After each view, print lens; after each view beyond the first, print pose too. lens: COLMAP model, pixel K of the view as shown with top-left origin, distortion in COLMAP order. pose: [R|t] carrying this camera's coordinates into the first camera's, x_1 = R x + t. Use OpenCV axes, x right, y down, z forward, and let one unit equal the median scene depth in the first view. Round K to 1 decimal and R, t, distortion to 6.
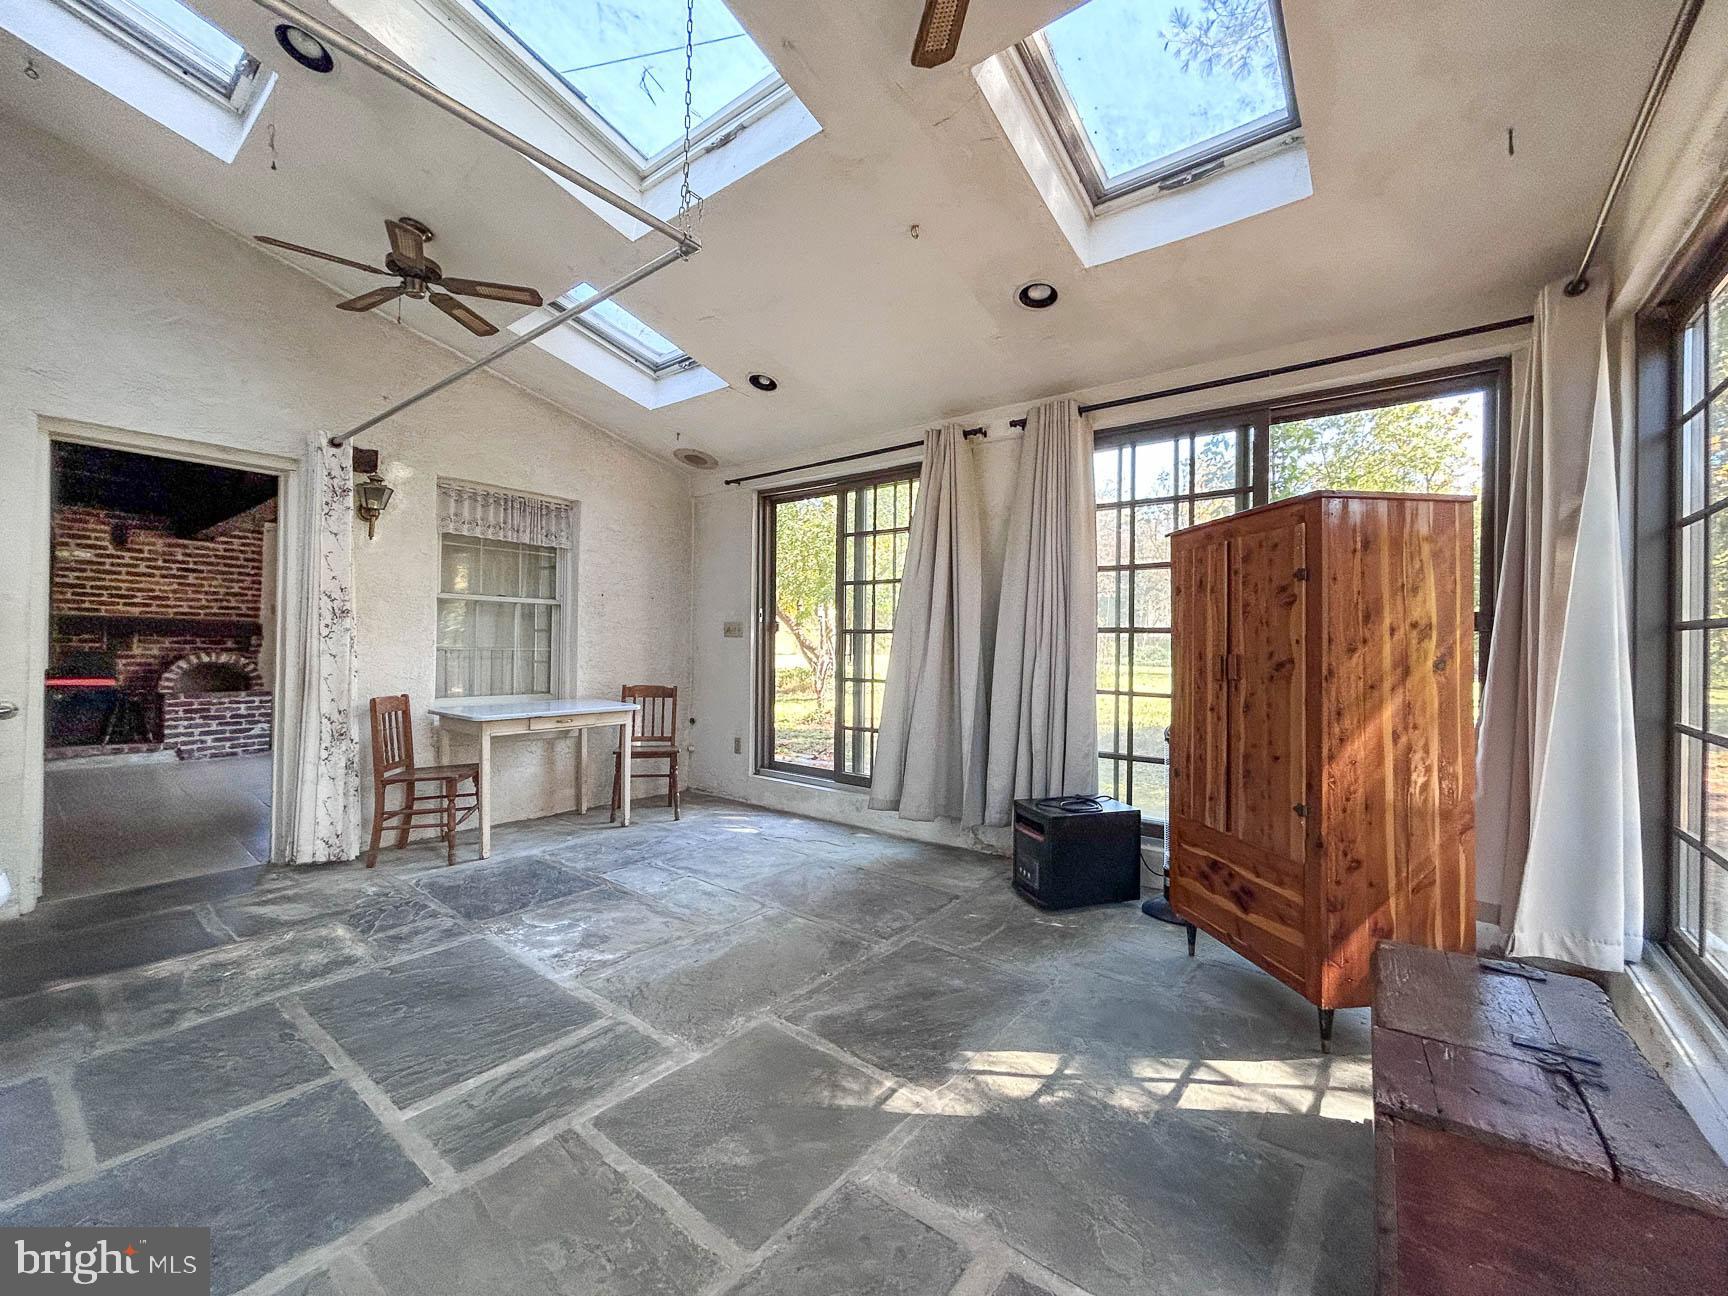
lens RADIAL K [[702.4, 0, 862.0], [0, 702.4, 640.8], [0, 0, 1]] dist [-0.003861, 0.000708]
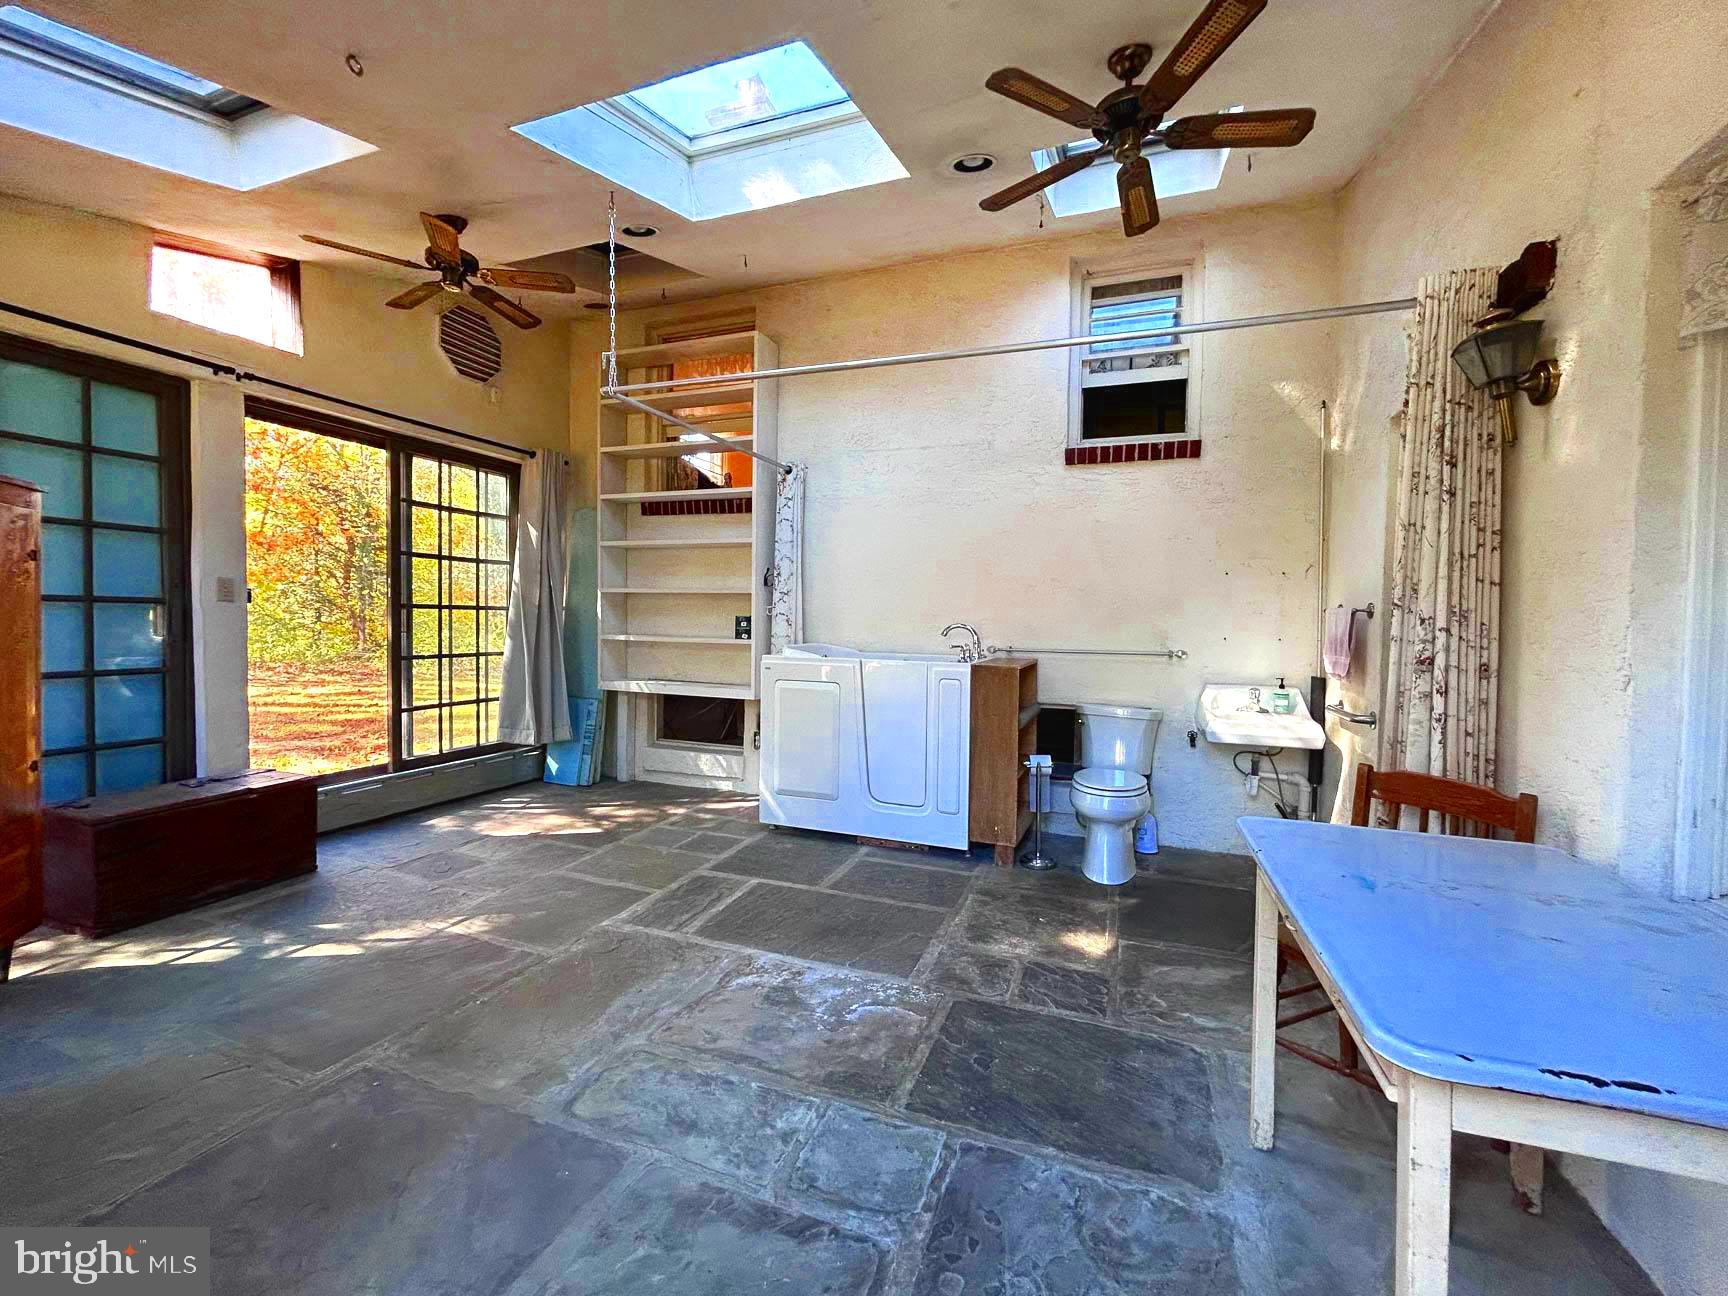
lens RADIAL K [[702.4, 0, 865.0], [0, 702.4, 643.1], [0, 0, 1]] dist [-0.003861, 0.000708]
pose [[-0.950863, -0.019123, -0.309020, -0.221151], [-0.028114, 0.999300, 0.024669, -0.017660], [0.308332, 0.032145, -0.950736, 1.897285]]
